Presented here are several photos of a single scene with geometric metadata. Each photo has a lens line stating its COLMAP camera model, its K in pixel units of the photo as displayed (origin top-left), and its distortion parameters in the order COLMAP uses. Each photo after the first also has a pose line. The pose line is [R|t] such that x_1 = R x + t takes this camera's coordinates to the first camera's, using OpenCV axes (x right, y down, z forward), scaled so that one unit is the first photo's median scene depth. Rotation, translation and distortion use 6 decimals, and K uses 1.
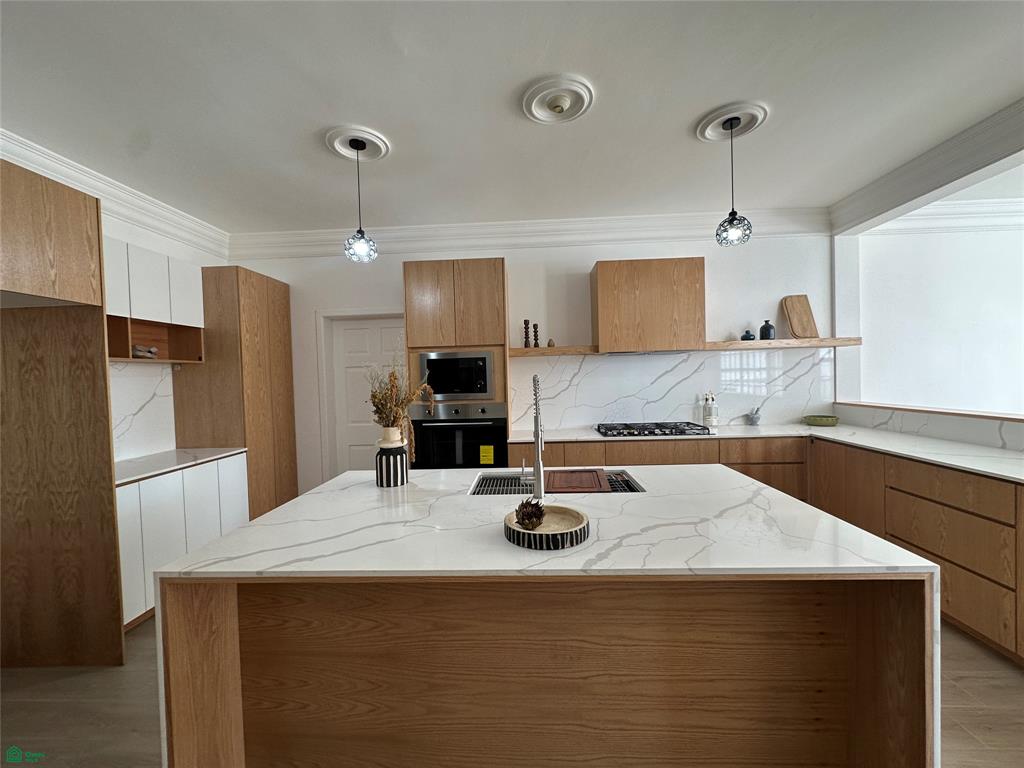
lens RADIAL K [[410.4, 0, 513.1], [0, 410.4, 386.6], [0, 0, 1]] dist [-0.000955, 0.000239]
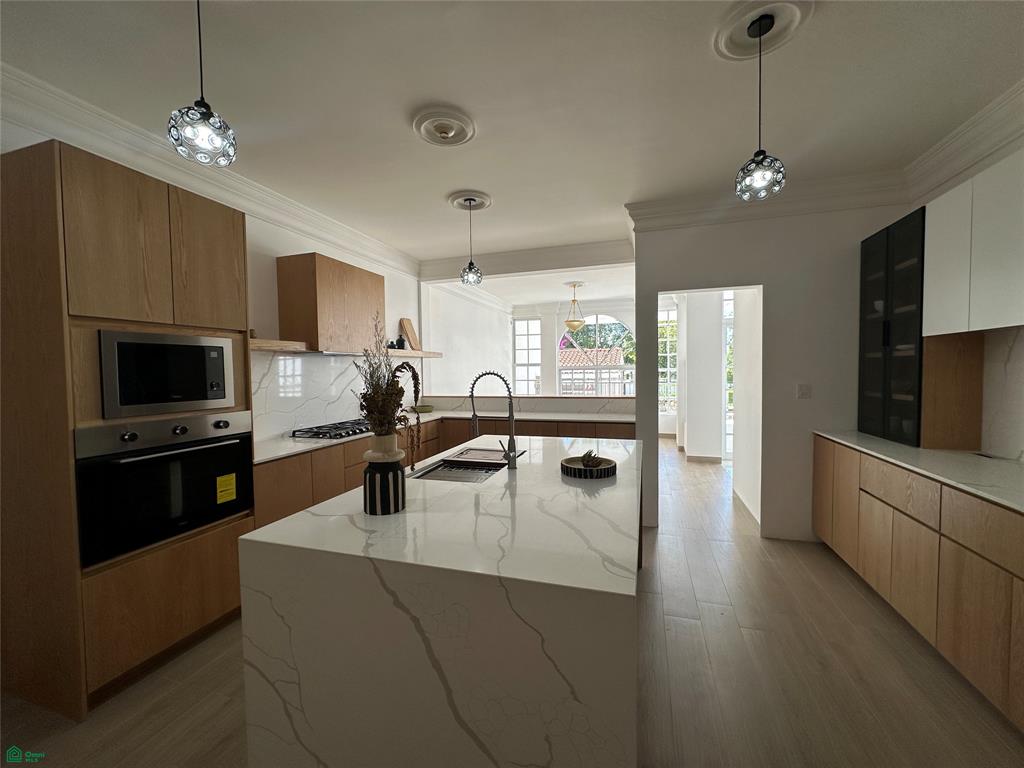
lens RADIAL K [[410.4, 0, 513.1], [0, 410.4, 386.6], [0, 0, 1]] dist [-0.000955, 0.000239]
pose [[0.259169, -0.014638, 0.965721, -0.600673], [0.033985, 0.999404, 0.006027, 0.007608], [-0.965234, 0.031258, 0.259512, 0.352606]]
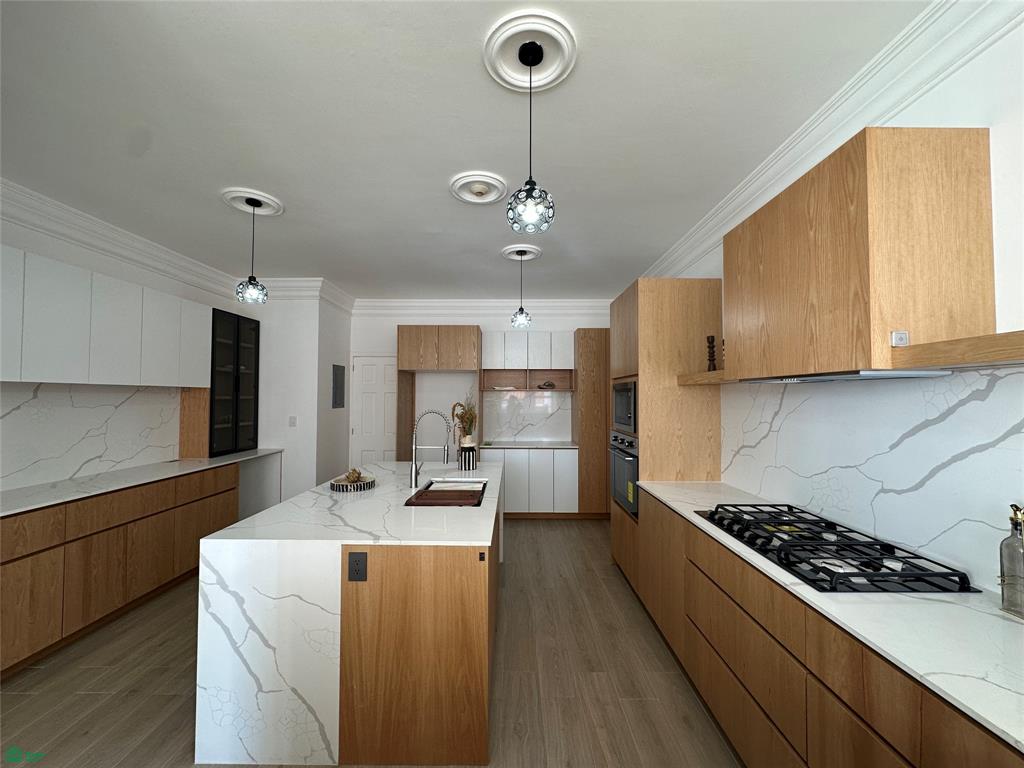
lens RADIAL K [[410.4, 0, 513.1], [0, 410.4, 386.6], [0, 0, 1]] dist [-0.000955, 0.000239]
pose [[0.040092, 0.003771, -0.999189, 0.857444], [-0.033251, 0.999444, 0.002438, -0.066634], [0.998643, 0.033127, 0.040195, 0.683488]]
